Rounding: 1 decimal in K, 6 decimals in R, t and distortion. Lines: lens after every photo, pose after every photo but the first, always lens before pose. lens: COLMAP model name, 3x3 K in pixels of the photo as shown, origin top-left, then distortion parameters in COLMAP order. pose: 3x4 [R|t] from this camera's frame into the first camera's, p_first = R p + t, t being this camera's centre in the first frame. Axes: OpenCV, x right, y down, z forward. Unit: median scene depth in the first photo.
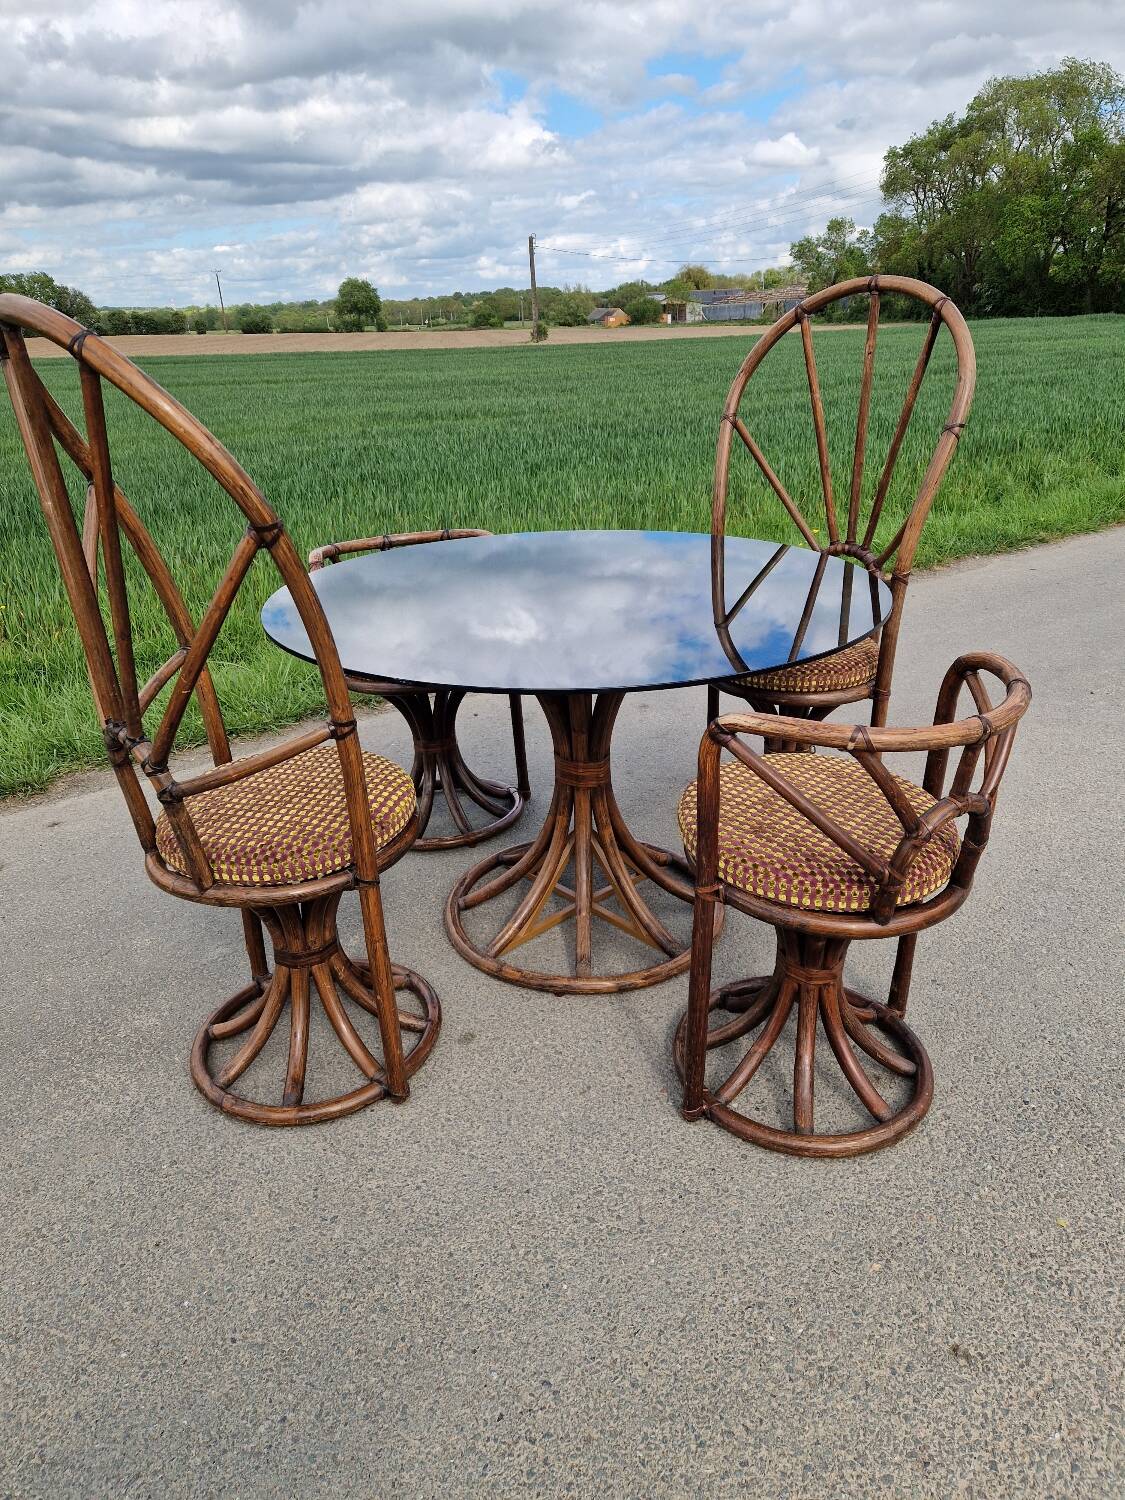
lens RADIAL K [[1026.9, 0, 571.7], [0, 1026.9, 755.5], [0, 0, 1]] dist [0.046024, -0.046511]
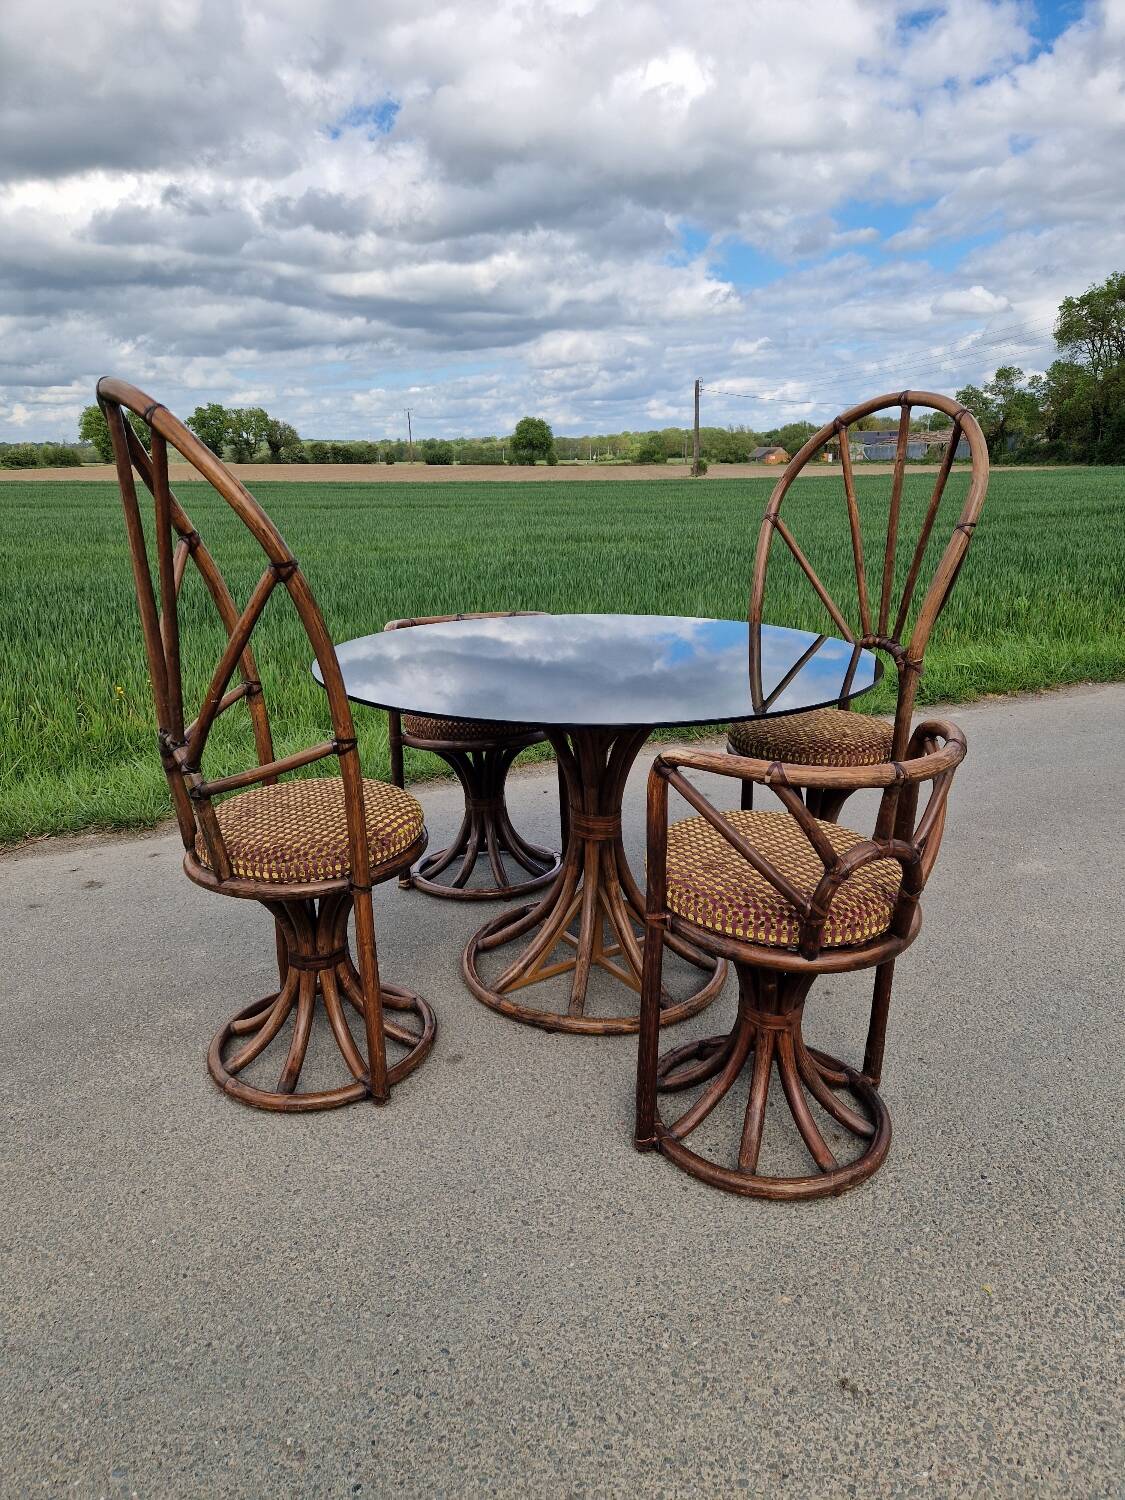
lens RADIAL K [[1026.9, 0, 554.9], [0, 1026.9, 758.4], [0, 0, 1]] dist [0.046024, -0.046511]
pose [[0.985719, 0.066256, -0.154814, 0.162734], [-0.083418, 0.990740, -0.107121, 0.079245], [0.146283, 0.118505, 0.982119, -0.083261]]
